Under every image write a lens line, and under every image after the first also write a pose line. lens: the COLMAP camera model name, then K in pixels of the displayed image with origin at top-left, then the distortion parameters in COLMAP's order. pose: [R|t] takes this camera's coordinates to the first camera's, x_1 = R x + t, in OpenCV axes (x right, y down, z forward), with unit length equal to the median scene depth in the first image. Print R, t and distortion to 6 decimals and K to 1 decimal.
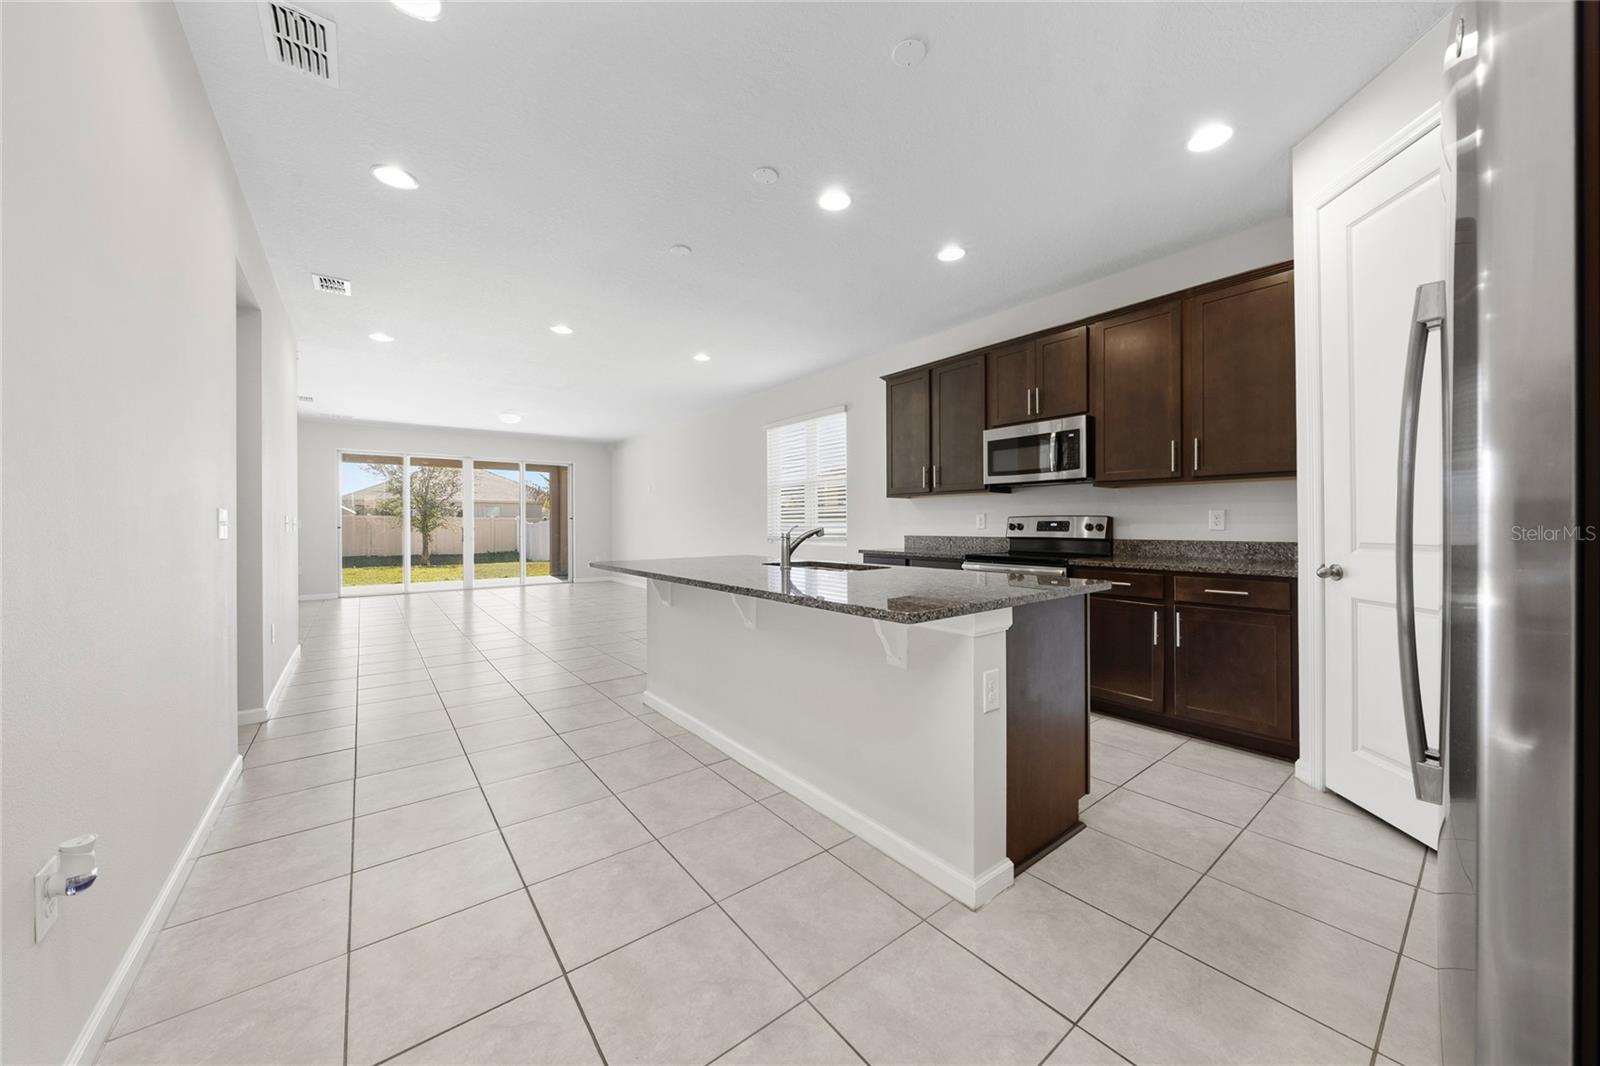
lens RADIAL K [[552.2, 0, 810.6], [0, 552.2, 534.5], [0, 0, 1]] dist [-0.004304, 0.000383]
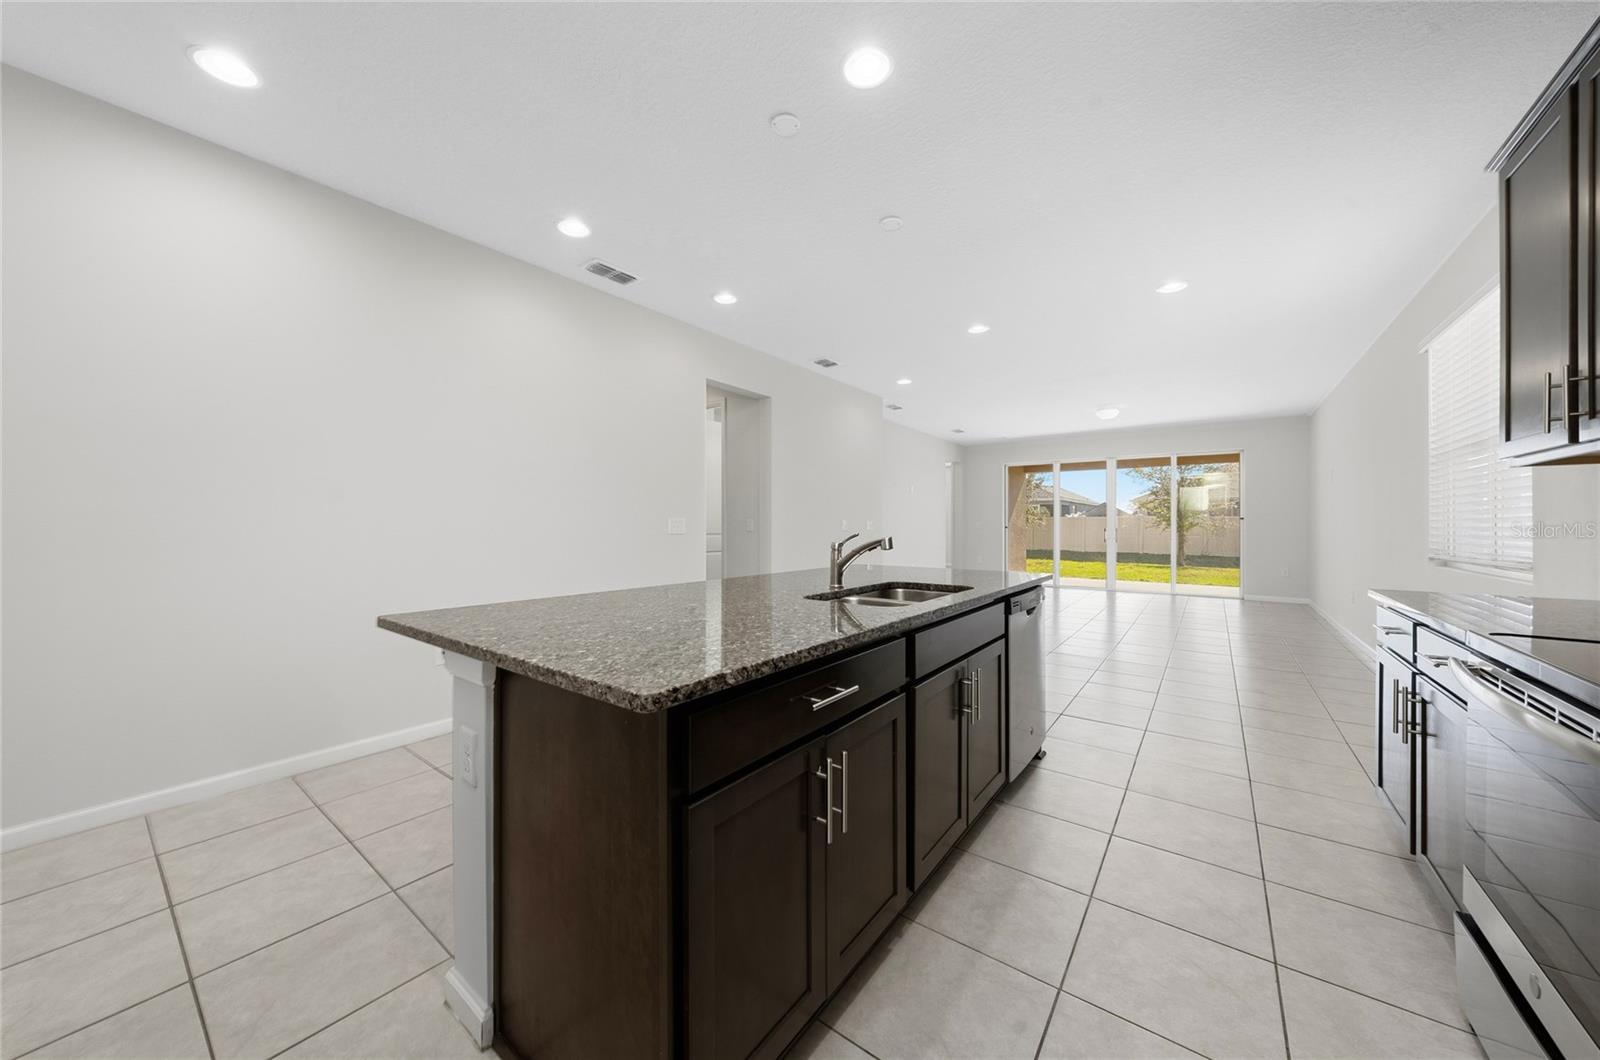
lens RADIAL K [[552.2, 0, 799.7], [0, 552.2, 531.3], [0, 0, 1]] dist [-0.004304, 0.000383]
pose [[0.248607, 0.020664, -0.968384, 0.158485], [-0.024904, 0.999578, 0.014936, -0.006649], [0.968284, 0.020404, 0.249017, 0.168843]]
